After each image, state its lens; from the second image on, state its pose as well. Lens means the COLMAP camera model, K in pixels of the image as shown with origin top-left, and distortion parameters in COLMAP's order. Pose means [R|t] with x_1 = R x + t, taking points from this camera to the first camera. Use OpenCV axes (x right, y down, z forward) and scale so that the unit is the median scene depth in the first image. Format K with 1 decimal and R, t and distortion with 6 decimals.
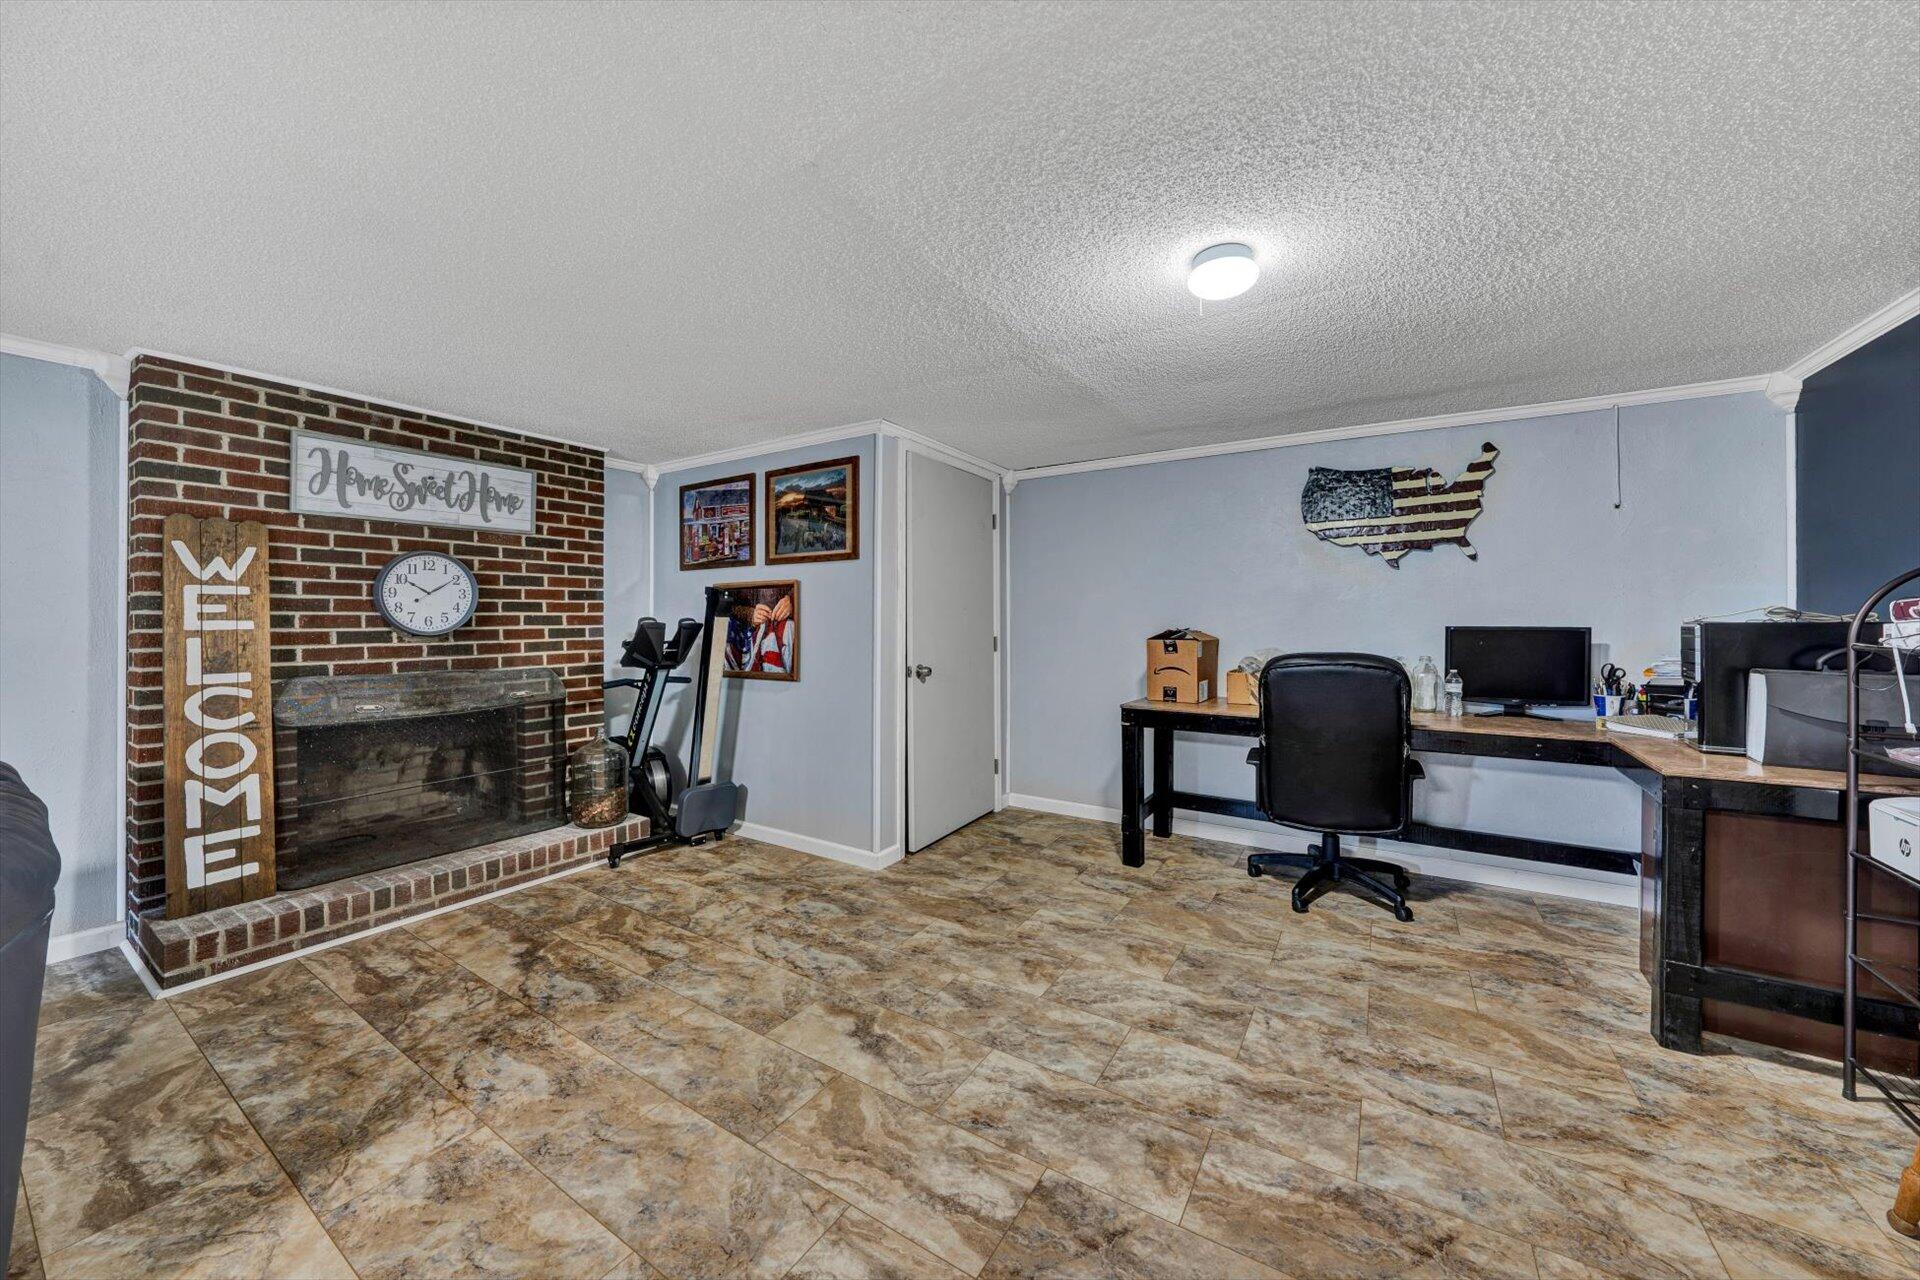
lens RADIAL K [[670.1, 0, 963.5], [0, 670.1, 623.1], [0, 0, 1]] dist [-0.011992, 0.002285]
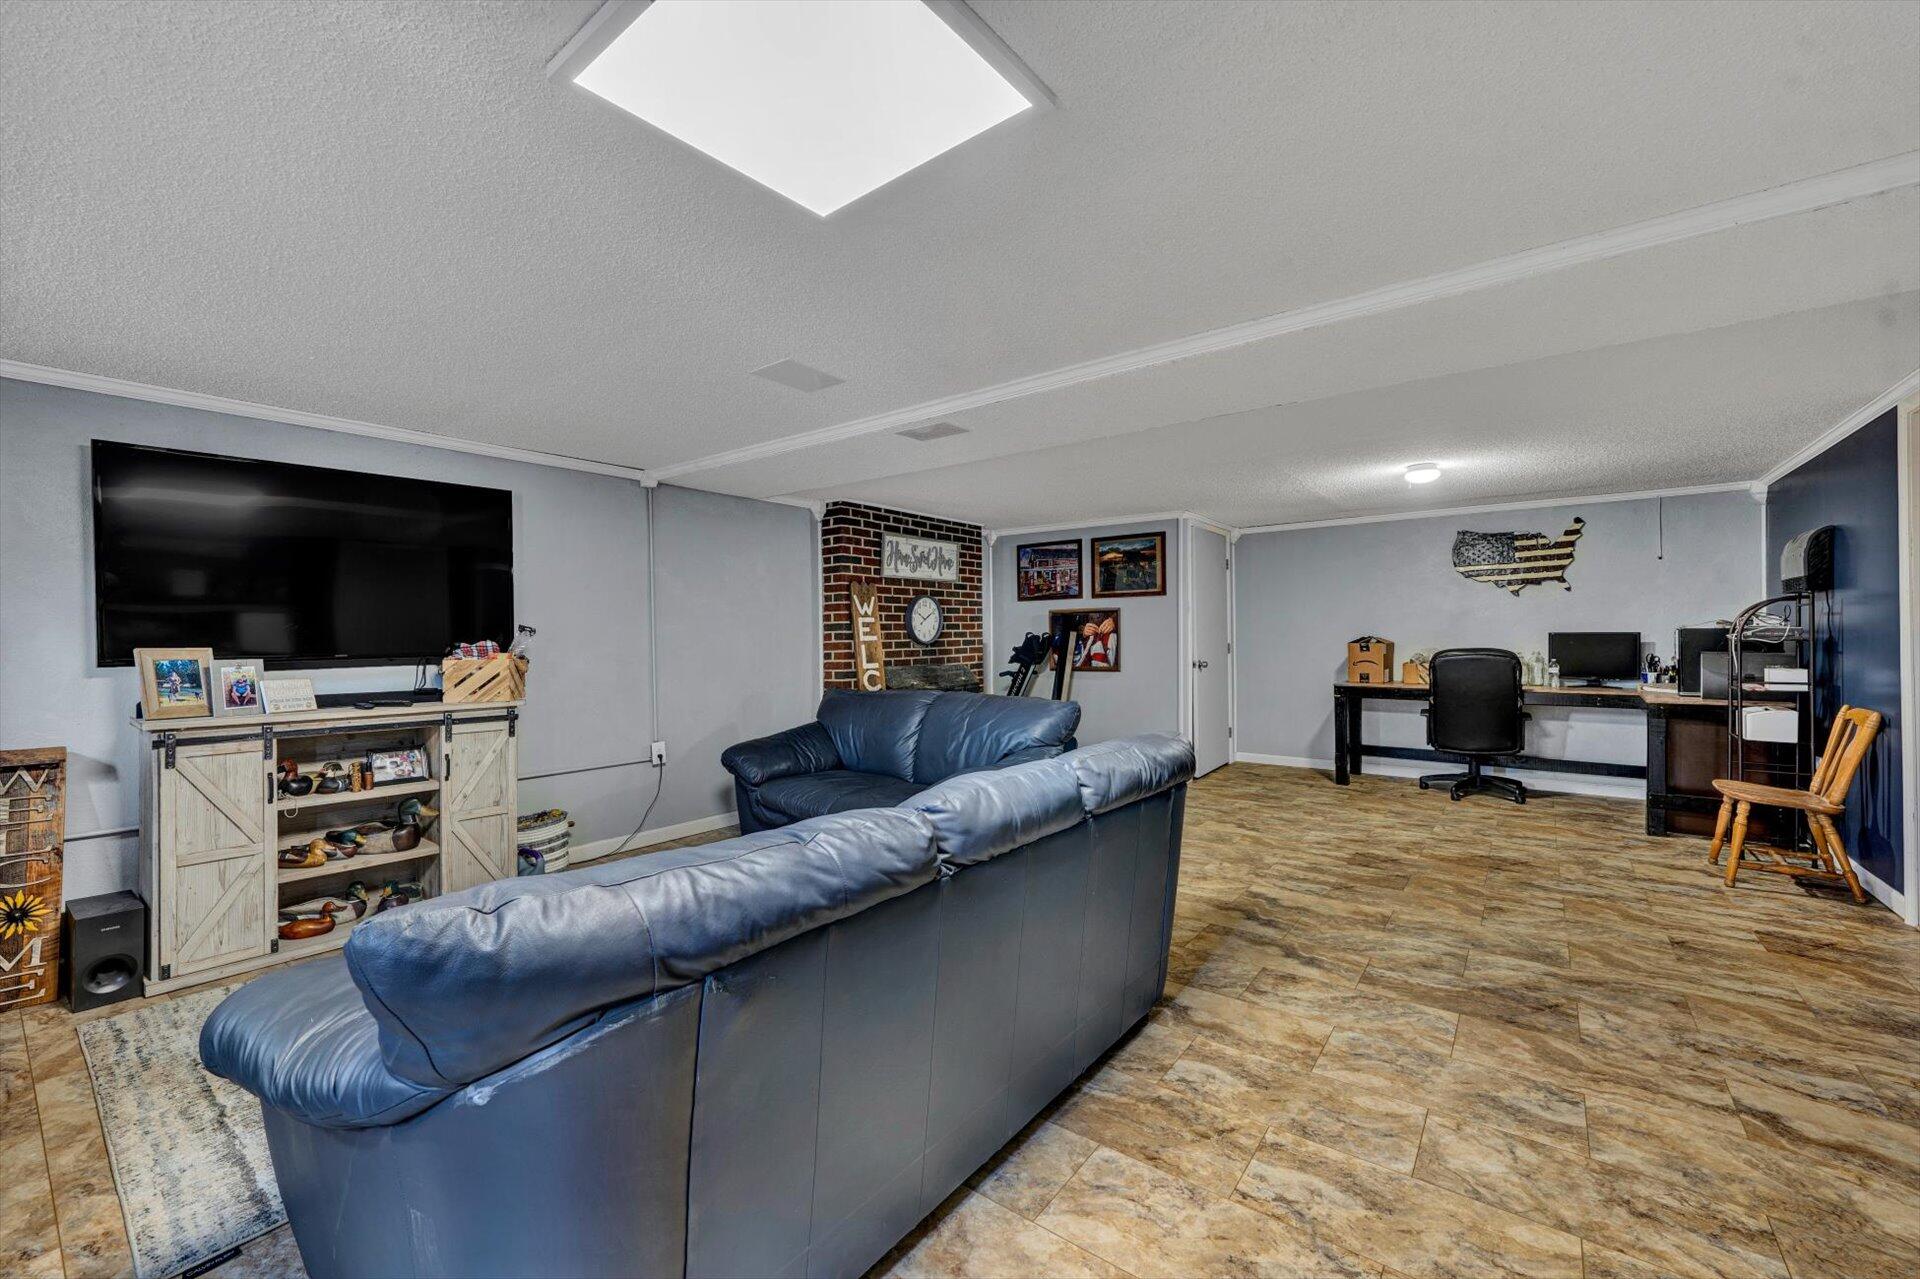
lens RADIAL K [[736.8, 0, 964.9], [0, 736.8, 648.7], [0, 0, 1]] dist [-0.009791, 0.000760]
pose [[0.995375, -0.008231, -0.095710, -0.579096], [0.009598, 0.999858, 0.013837, 0.007004], [0.095583, -0.014691, 0.995313, -1.013908]]
